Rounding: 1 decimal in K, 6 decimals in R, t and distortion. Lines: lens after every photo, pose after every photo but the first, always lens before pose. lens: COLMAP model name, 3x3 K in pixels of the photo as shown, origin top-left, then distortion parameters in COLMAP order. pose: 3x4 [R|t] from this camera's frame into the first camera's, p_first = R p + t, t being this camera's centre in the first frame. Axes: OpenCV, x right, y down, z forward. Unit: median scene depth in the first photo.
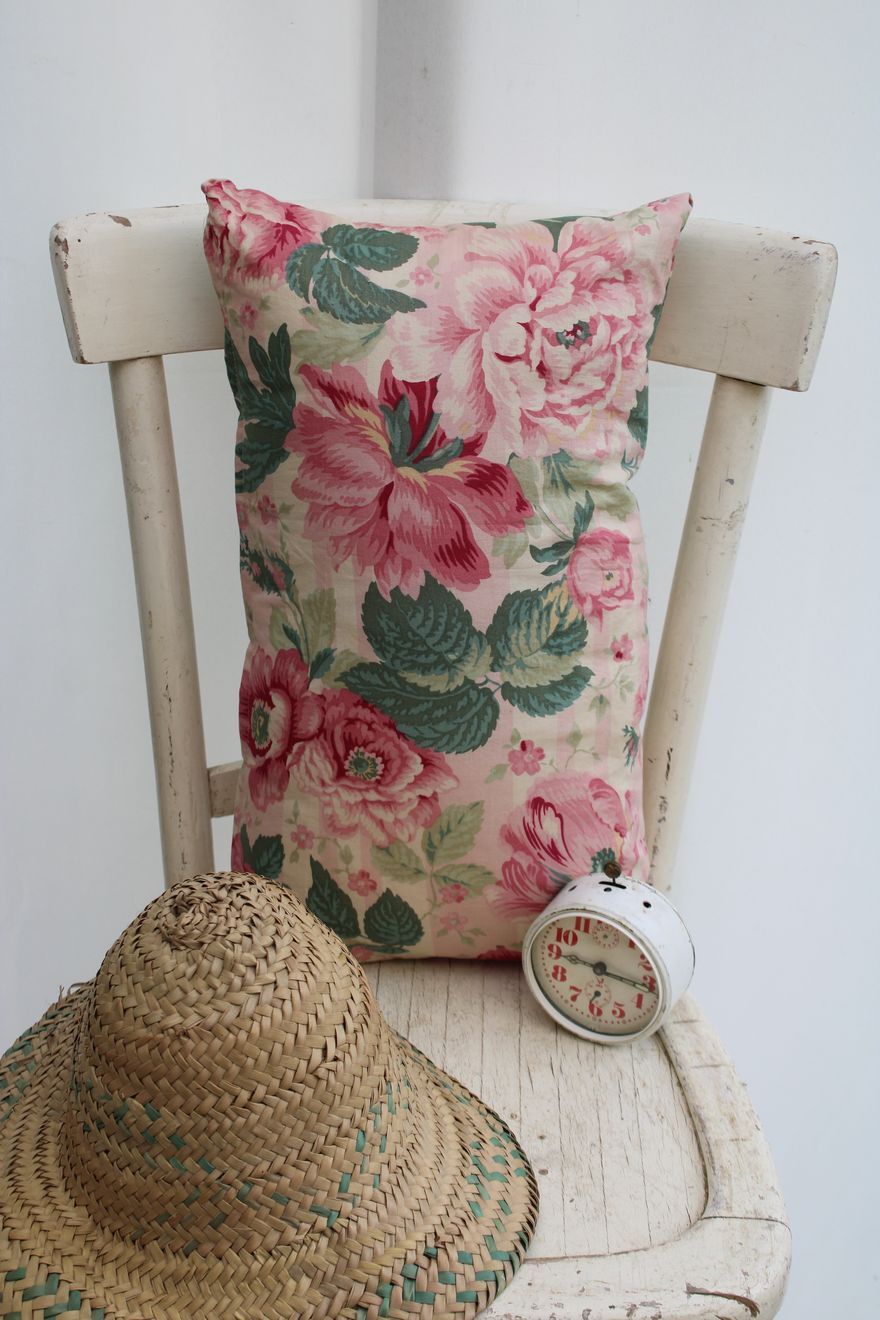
lens RADIAL K [[2495.1, 0, 440.0], [0, 2495.1, 660.0], [0, 0, 1]] dist [-0.174880, -0.038903]
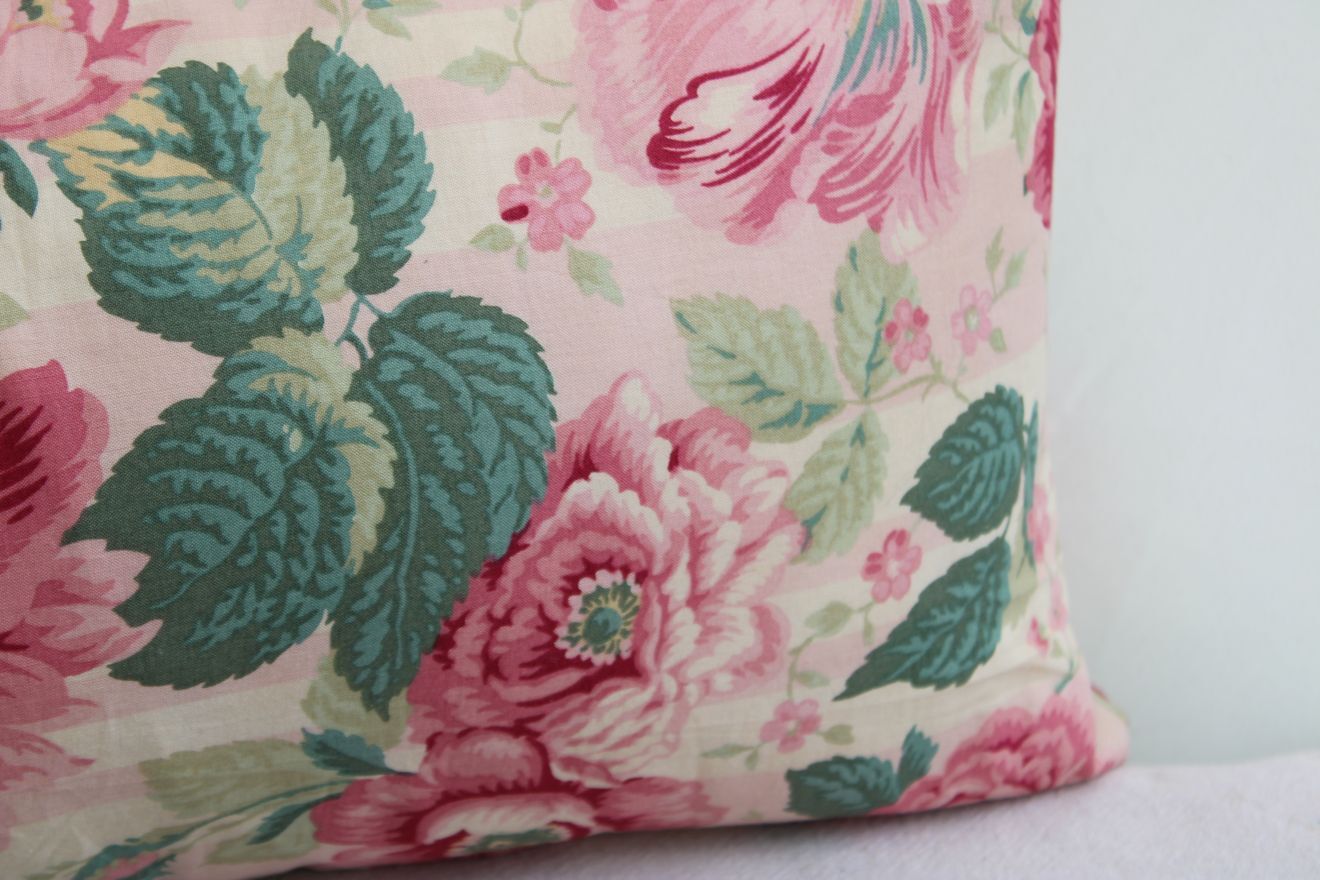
lens RADIAL K [[3335.4, 0, 678.5], [0, 3335.4, 424.9], [0, 0, 1]] dist [0.157852, 0.021010]
pose [[-0.076618, -0.977563, -0.196215, 0.097848], [0.989074, -0.099376, 0.108888, 0.001150], [-0.125944, -0.185728, 0.974496, 0.508212]]
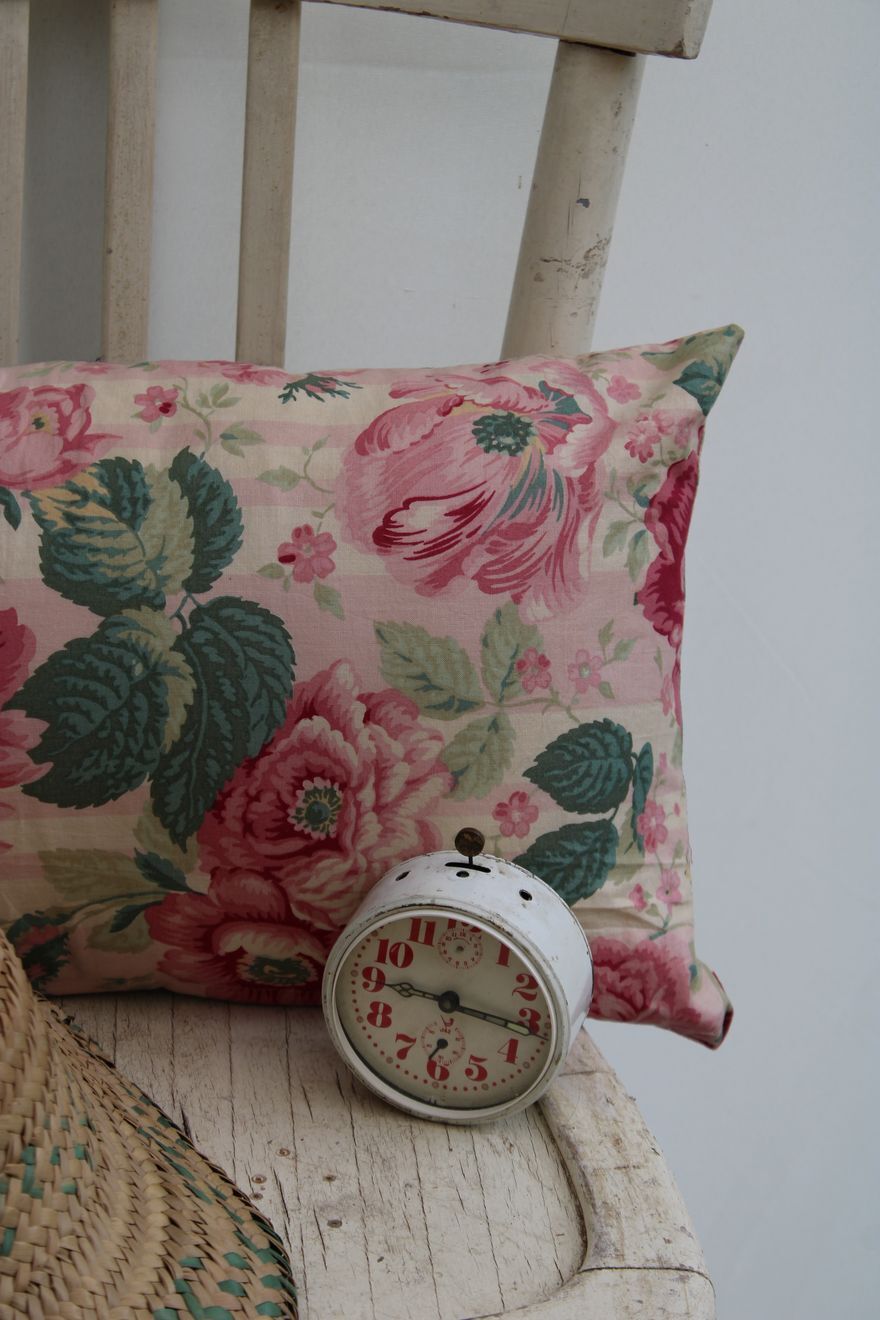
lens RADIAL K [[3335.4, 0, 440.0], [0, 3335.4, 660.0], [0, 0, 1]] dist [0.157852, 0.021010]
pose [[0.009706, -0.999942, 0.004626, 0.003945], [0.989023, 0.008917, -0.147492, 0.199438], [0.147442, 0.006007, 0.989052, 0.159329]]
